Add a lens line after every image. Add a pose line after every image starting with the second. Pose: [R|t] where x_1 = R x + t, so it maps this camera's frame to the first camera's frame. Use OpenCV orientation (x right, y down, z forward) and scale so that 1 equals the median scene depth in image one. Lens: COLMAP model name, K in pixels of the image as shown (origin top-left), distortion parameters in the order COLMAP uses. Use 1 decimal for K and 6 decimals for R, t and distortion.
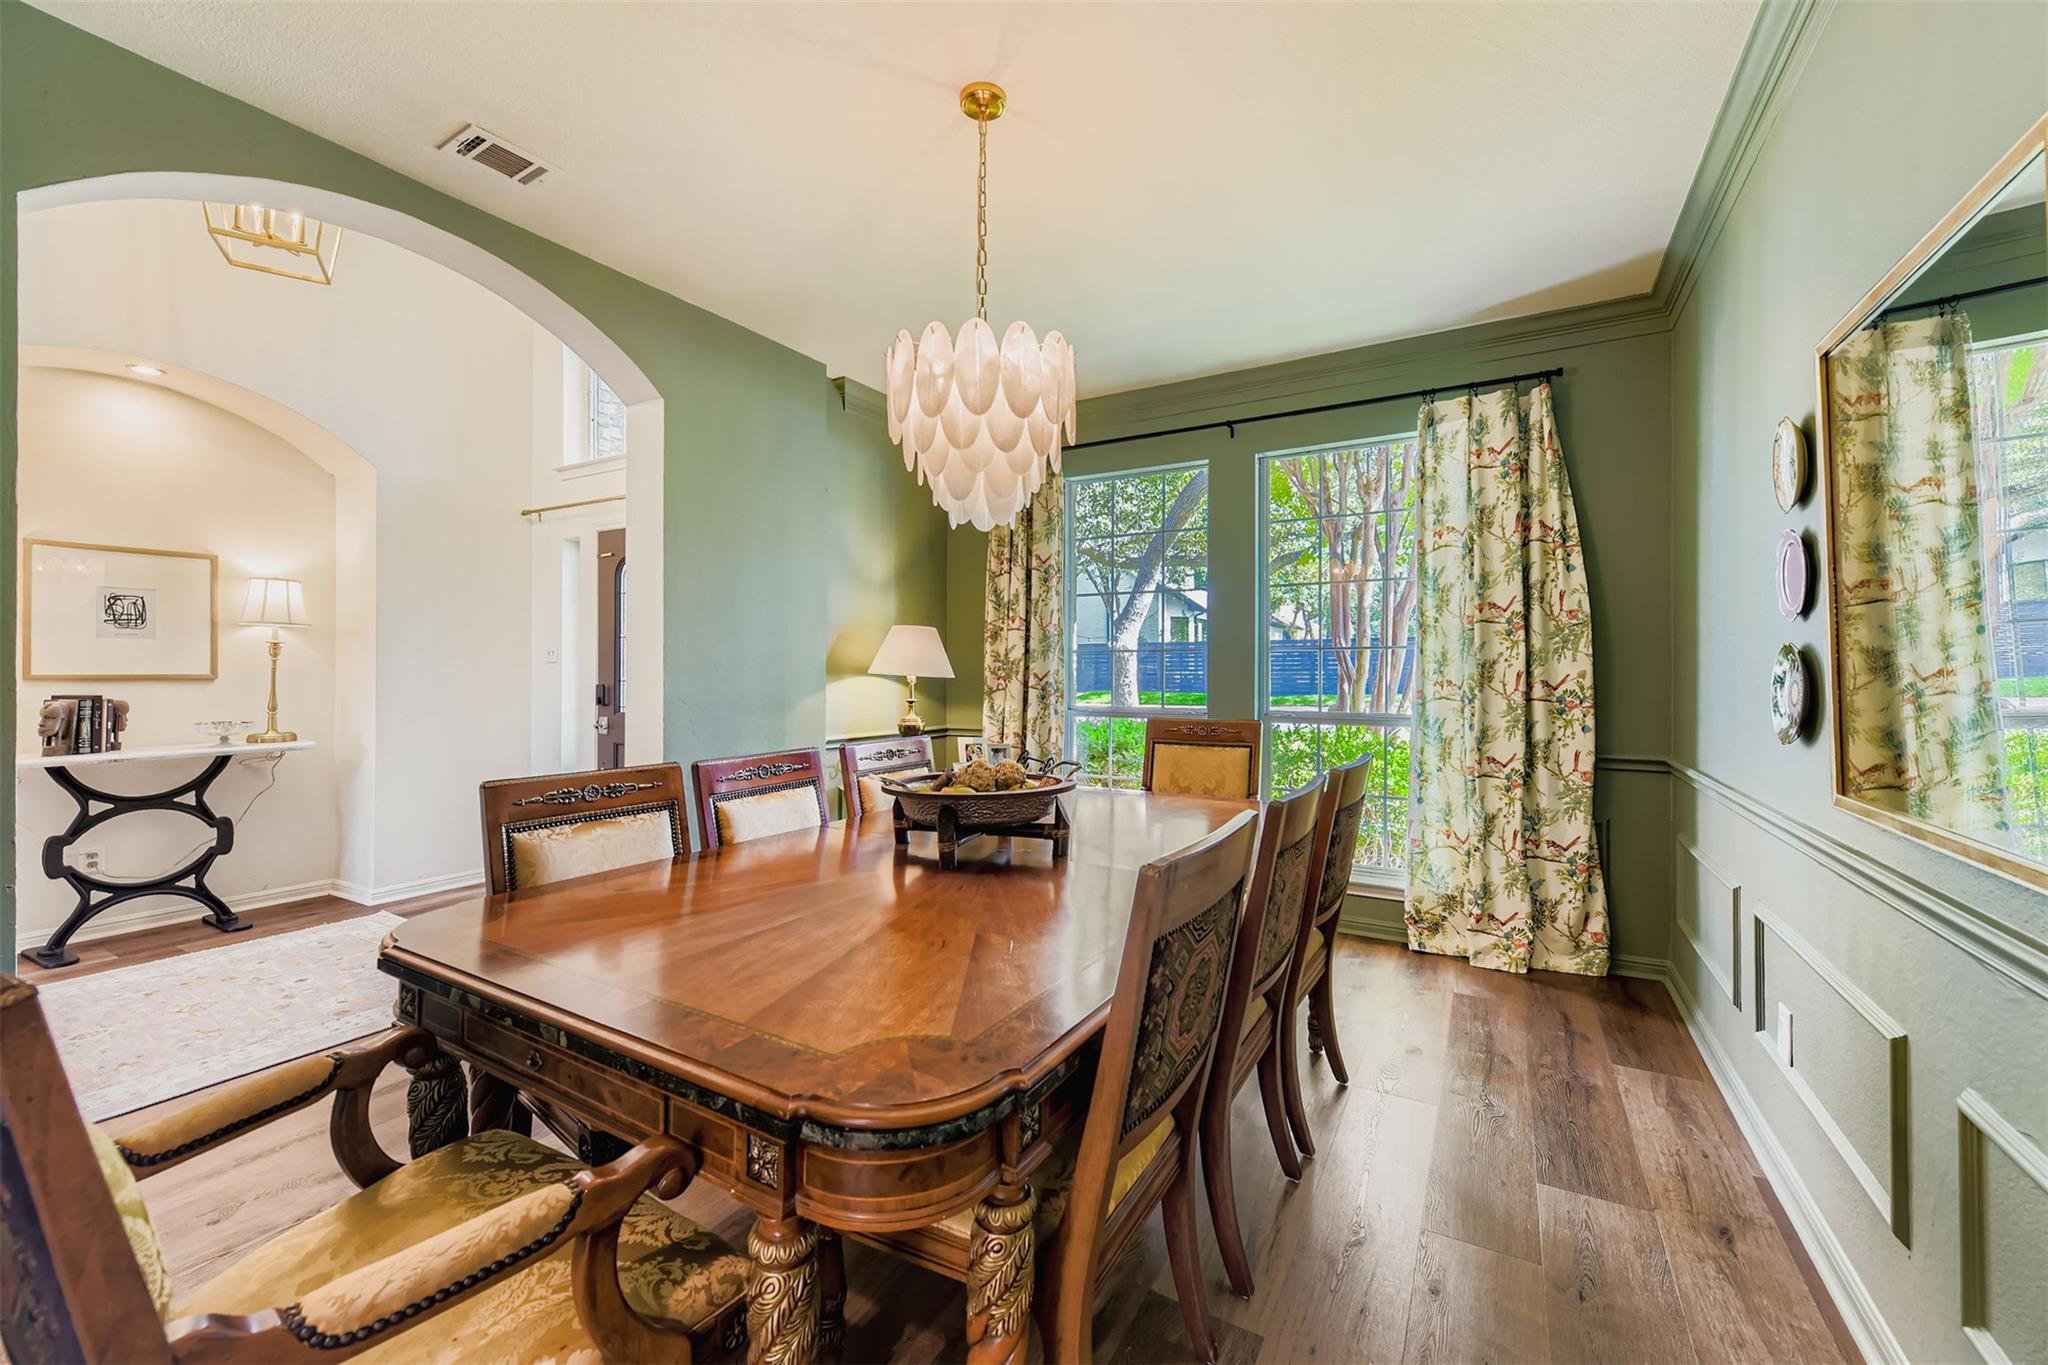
lens RADIAL K [[799.2, 0, 1038.1], [0, 799.2, 680.7], [0, 0, 1]] dist [0.009605, -0.003387]
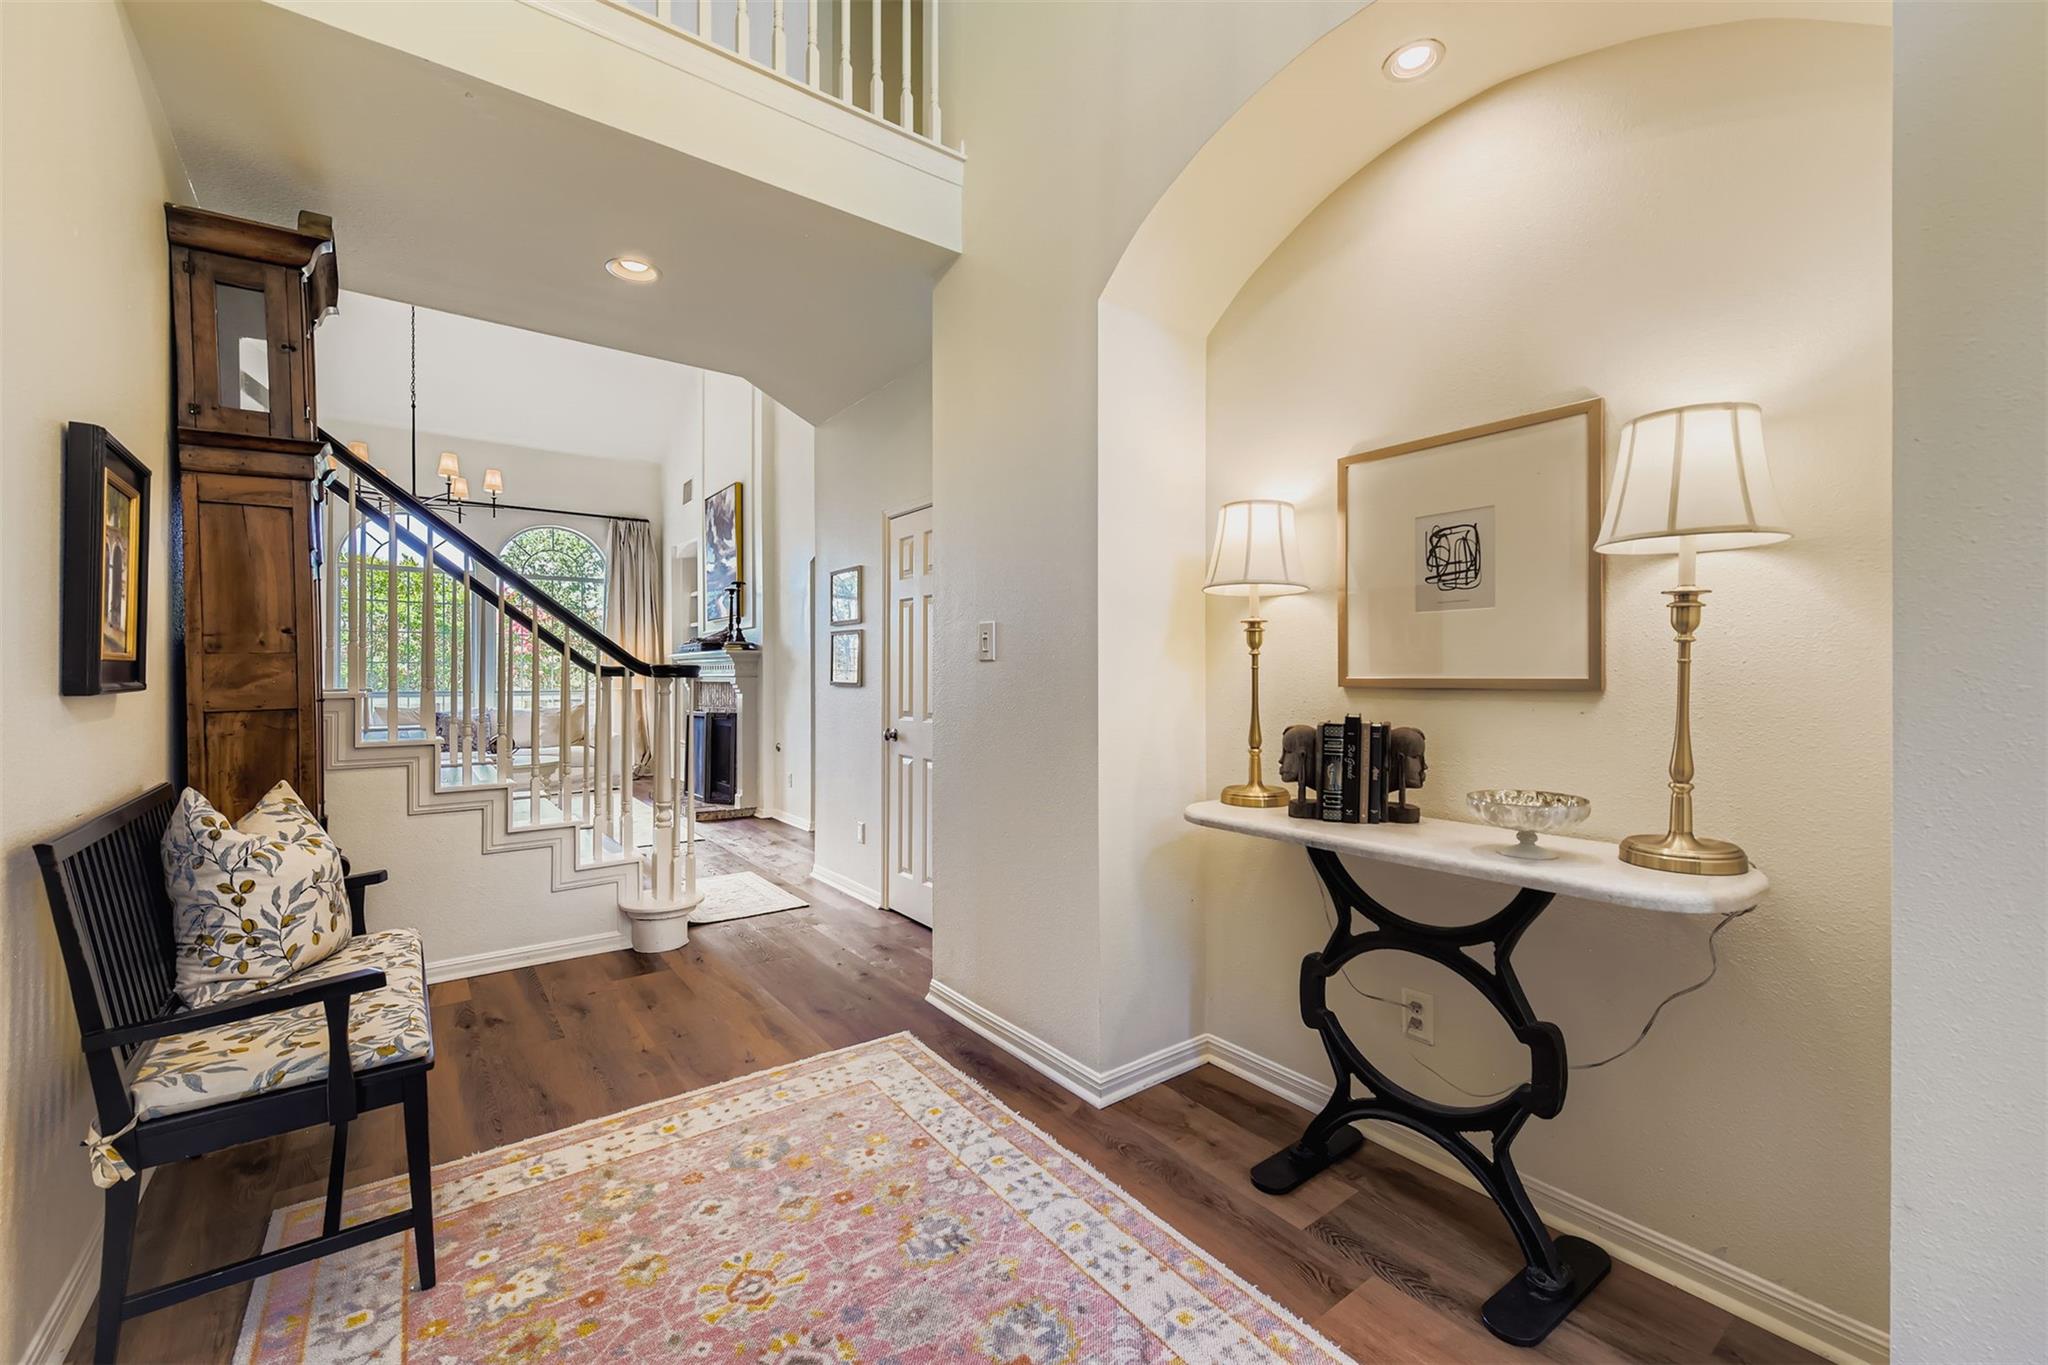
lens RADIAL K [[843.2, 0, 1035.2], [0, 843.2, 677.7], [0, 0, 1]] dist [0.016934, -0.005700]
pose [[-0.390208, -0.002482, -0.920723, -0.531821], [-0.014893, 0.999883, 0.003617, -0.006631], [0.920606, 0.015124, -0.390199, 0.969481]]
